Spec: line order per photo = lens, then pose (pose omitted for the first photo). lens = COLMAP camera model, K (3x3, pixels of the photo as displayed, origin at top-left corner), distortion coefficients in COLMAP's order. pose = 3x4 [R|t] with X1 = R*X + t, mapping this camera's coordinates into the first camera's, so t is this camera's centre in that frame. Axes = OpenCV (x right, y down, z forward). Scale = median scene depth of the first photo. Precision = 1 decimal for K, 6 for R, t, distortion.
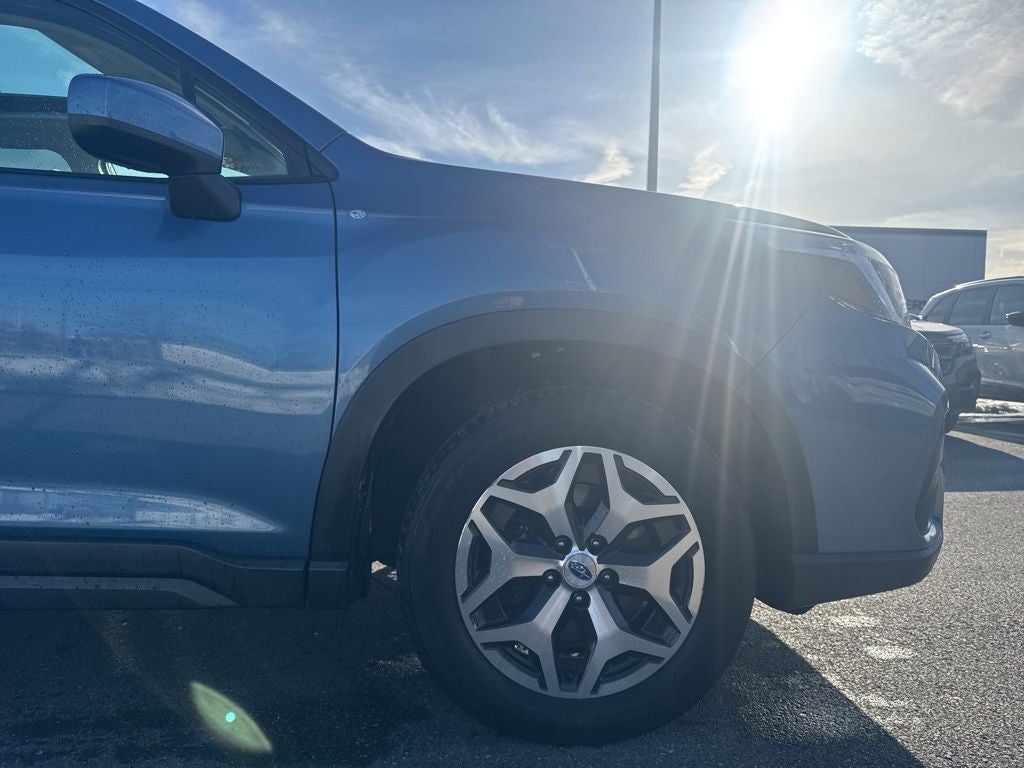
lens RADIAL K [[723.8, 0, 511.2], [0, 723.8, 378.8], [0, 0, 1]] dist [0.069942, -0.087402]
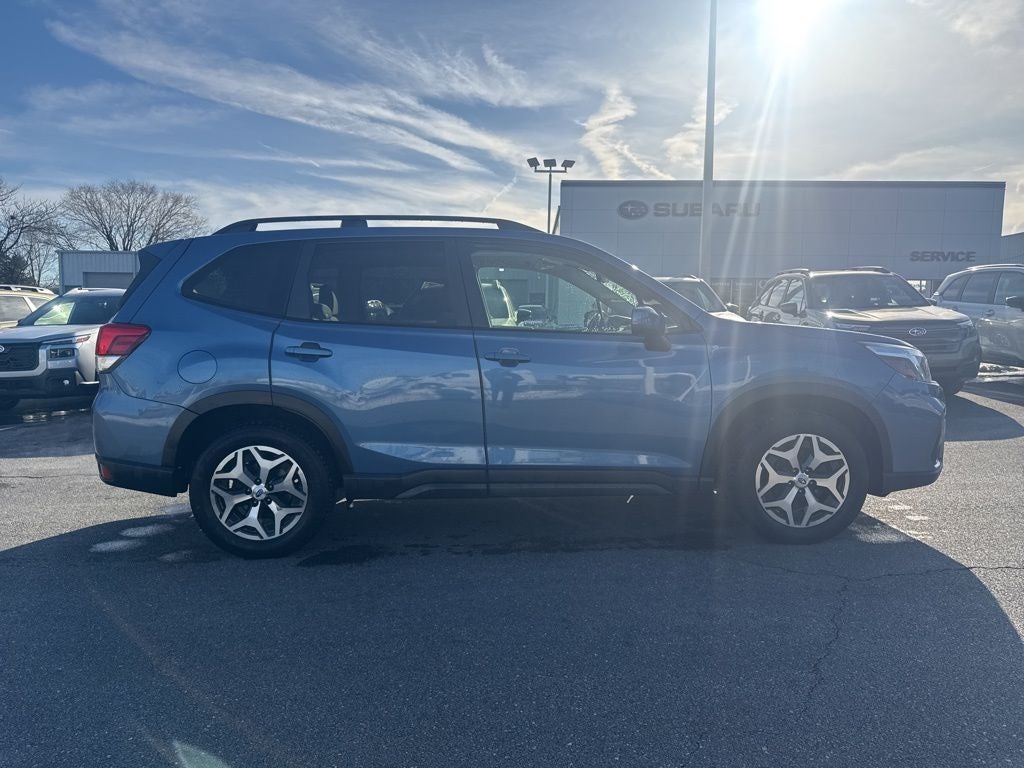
lens RADIAL K [[723.8, 0, 511.2], [0, 723.8, 378.8], [0, 0, 1]] dist [0.069942, -0.087402]
pose [[0.999673, -0.017930, -0.018257, -0.903793], [0.019211, 0.997176, 0.072607, -0.317162], [0.016903, -0.072934, 0.997194, -1.633896]]
